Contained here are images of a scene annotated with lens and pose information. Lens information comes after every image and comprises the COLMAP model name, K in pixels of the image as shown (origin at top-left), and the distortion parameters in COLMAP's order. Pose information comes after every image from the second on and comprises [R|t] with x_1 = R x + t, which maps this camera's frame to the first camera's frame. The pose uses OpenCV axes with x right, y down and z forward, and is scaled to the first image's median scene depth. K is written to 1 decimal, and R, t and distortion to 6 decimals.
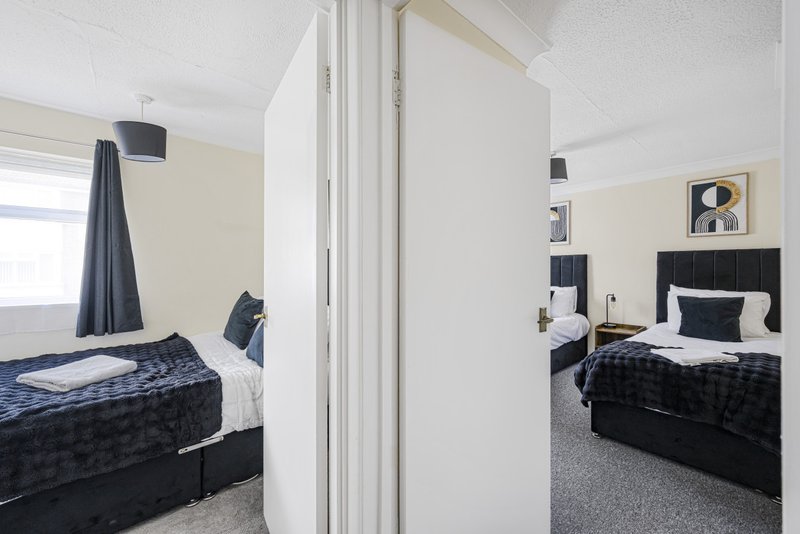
lens RADIAL K [[320.0, 0, 400.6], [0, 320.0, 267.2], [0, 0, 1]] dist [-0.000387, -0.000042]
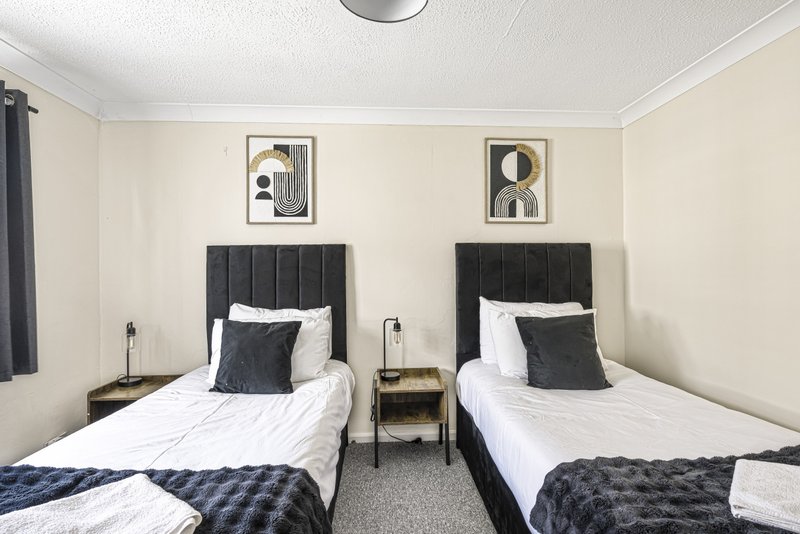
lens RADIAL K [[387.4, 0, 400.2], [0, 387.4, 269.5], [0, 0, 1]] dist [0.001812, 0.000129]
pose [[0.604155, -0.005099, 0.796850, 0.159661], [0.002124, 0.999986, 0.004788, -0.002038], [-0.796864, -0.001200, 0.604158, 0.673408]]
